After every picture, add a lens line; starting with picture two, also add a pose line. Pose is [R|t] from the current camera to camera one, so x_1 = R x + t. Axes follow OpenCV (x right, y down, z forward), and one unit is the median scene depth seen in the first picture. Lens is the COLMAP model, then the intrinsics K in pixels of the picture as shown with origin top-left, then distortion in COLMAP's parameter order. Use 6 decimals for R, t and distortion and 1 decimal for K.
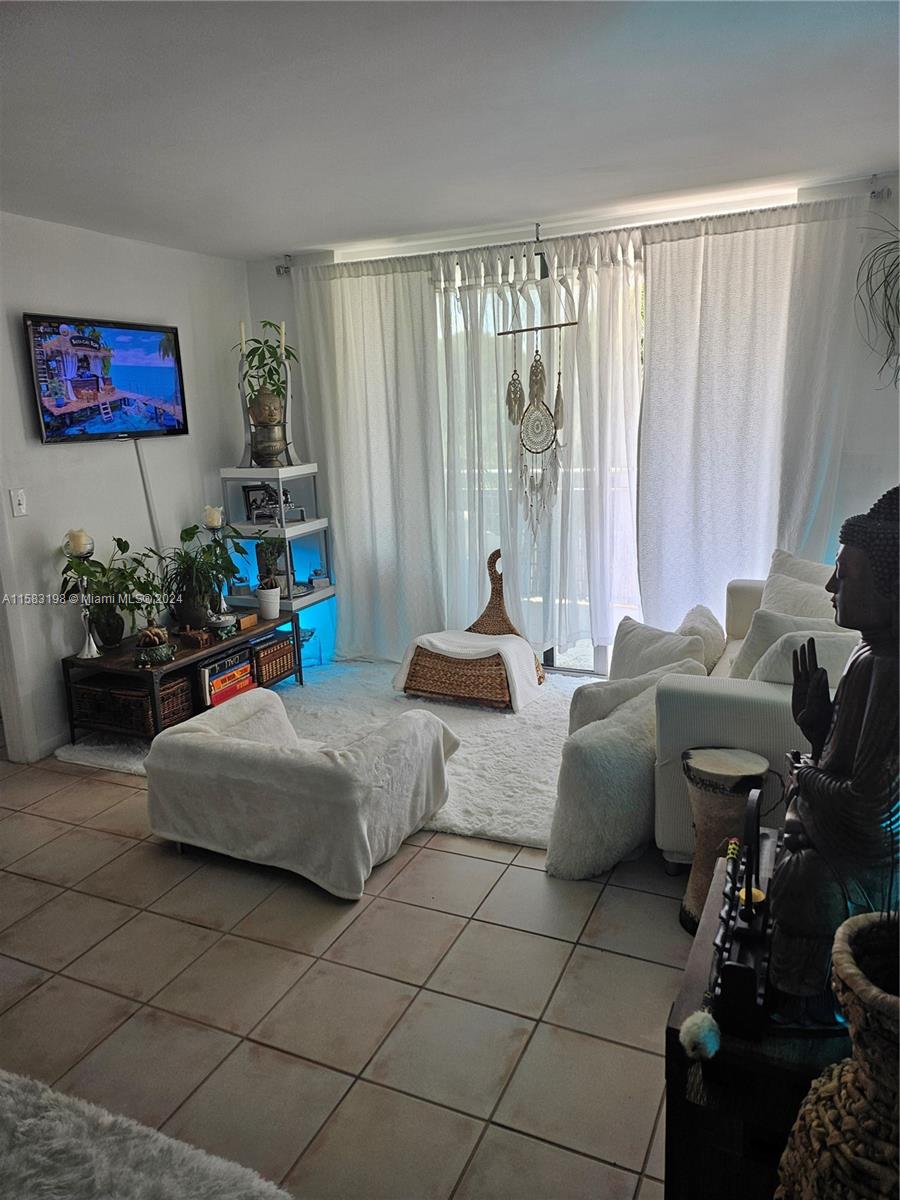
lens RADIAL K [[840.4, 0, 441.6], [0, 840.4, 592.2], [0, 0, 1]] dist [0.064986, -0.067856]
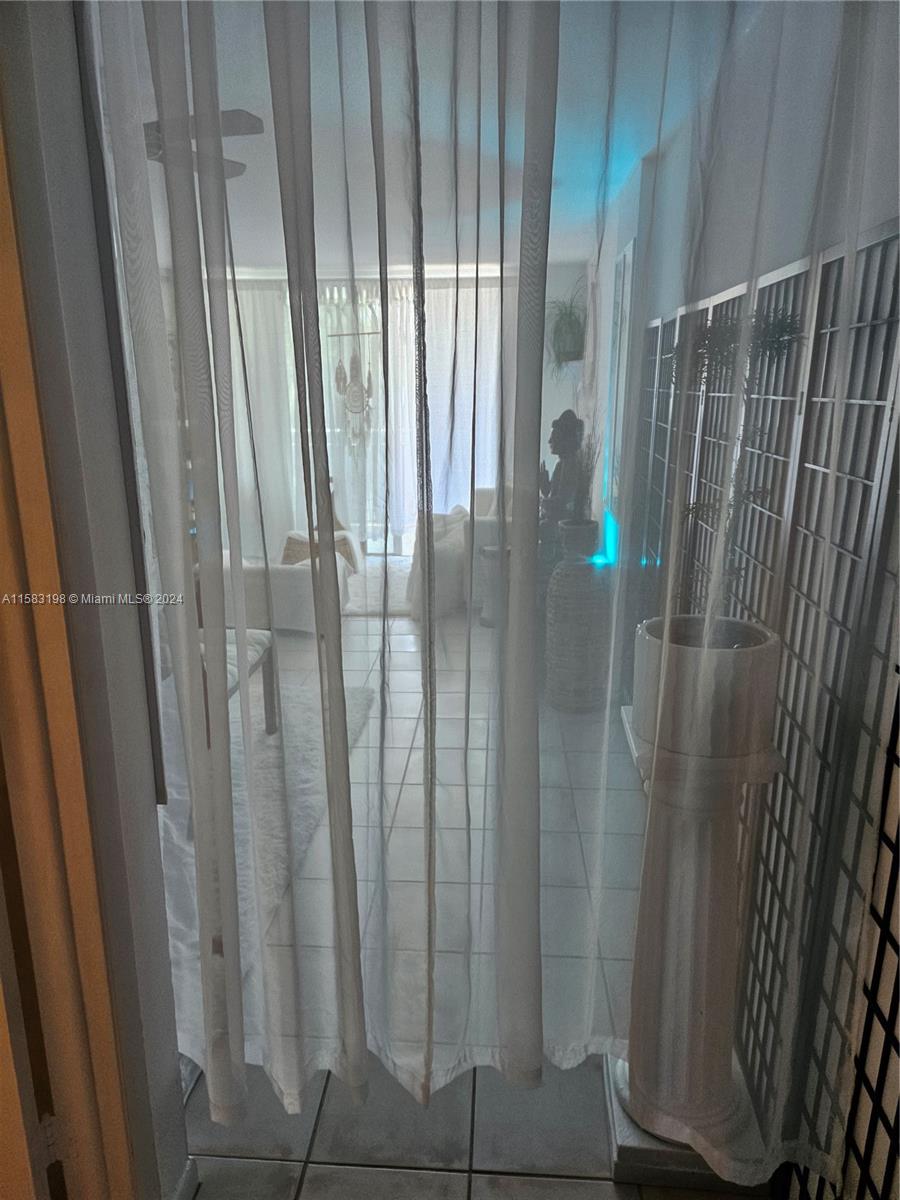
lens RADIAL K [[840.4, 0, 445.8], [0, 840.4, 617.7], [0, 0, 1]] dist [0.064986, -0.067856]
pose [[0.928435, -0.069751, 0.364889, -0.380507], [0.051299, 0.996877, 0.060033, 0.150335], [-0.367937, -0.037018, 0.929114, -0.630842]]
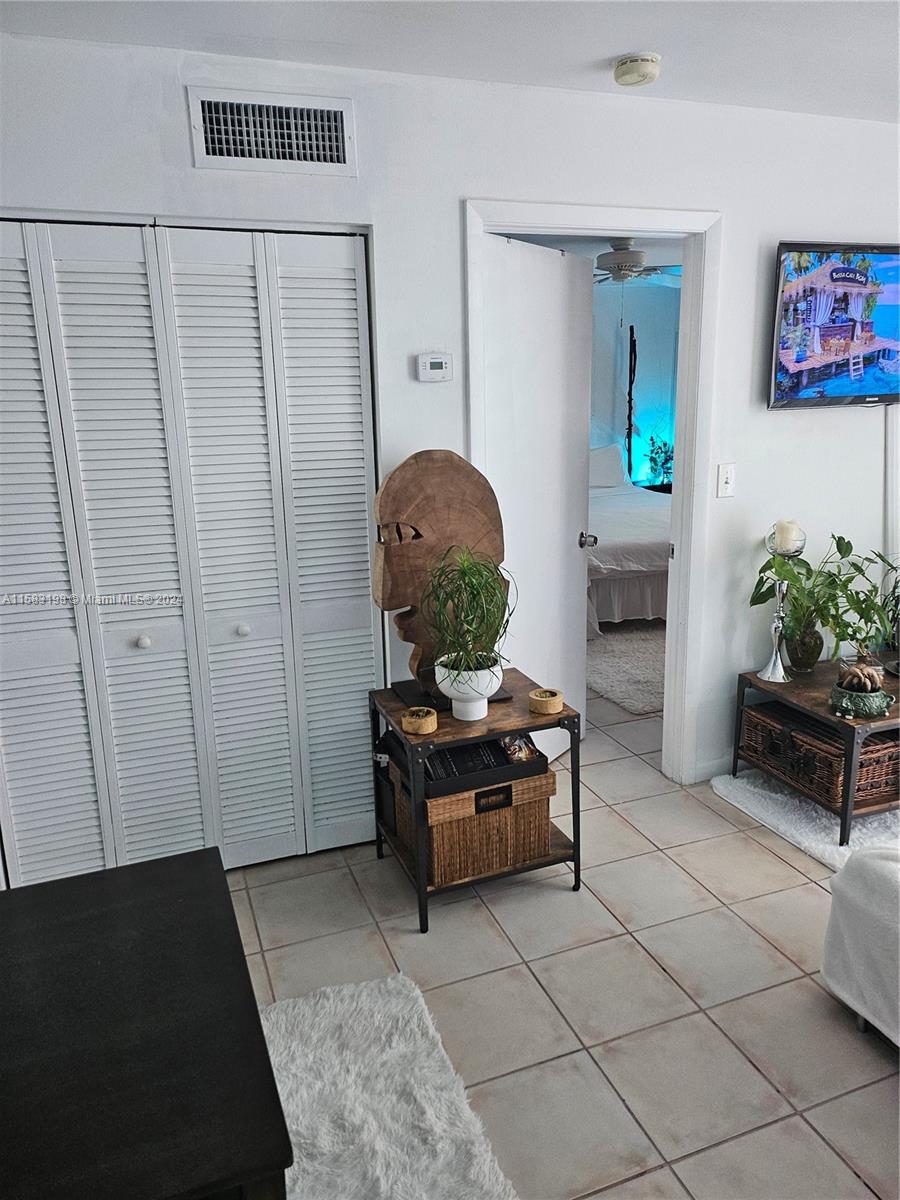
lens RADIAL K [[840.4, 0, 443.8], [0, 840.4, 590.7], [0, 0, 1]] dist [0.064986, -0.067856]
pose [[0.717045, 0.179626, -0.673484, -0.115697], [-0.149702, 0.983363, 0.102890, -0.041507], [0.680761, 0.027045, 0.732006, 0.205592]]
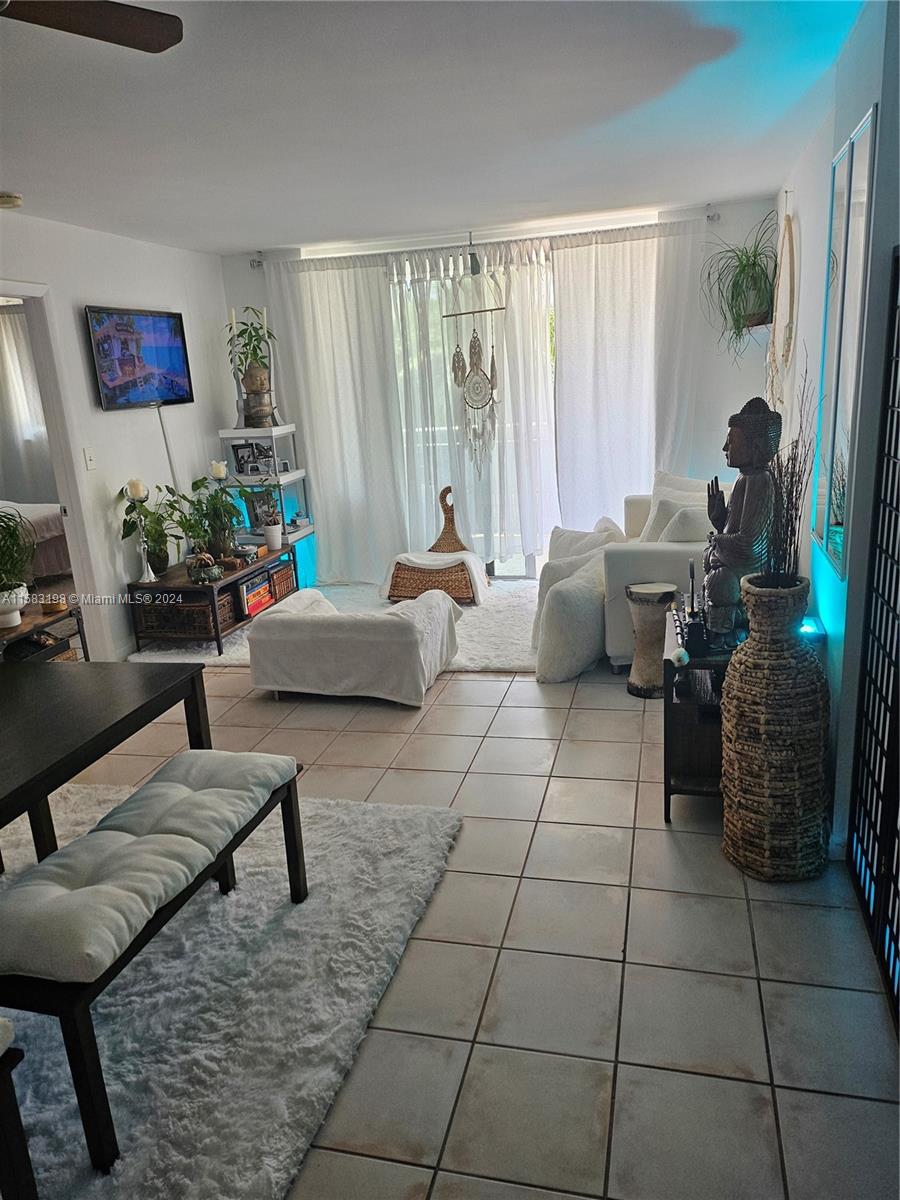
lens RADIAL K [[840.4, 0, 457.6], [0, 840.4, 594.1], [0, 0, 1]] dist [0.064986, -0.067856]
pose [[0.979652, -0.072484, 0.187159, -0.204220], [0.066127, 0.997009, 0.039994, 0.075045], [-0.189498, -0.026804, 0.981515, -0.317060]]
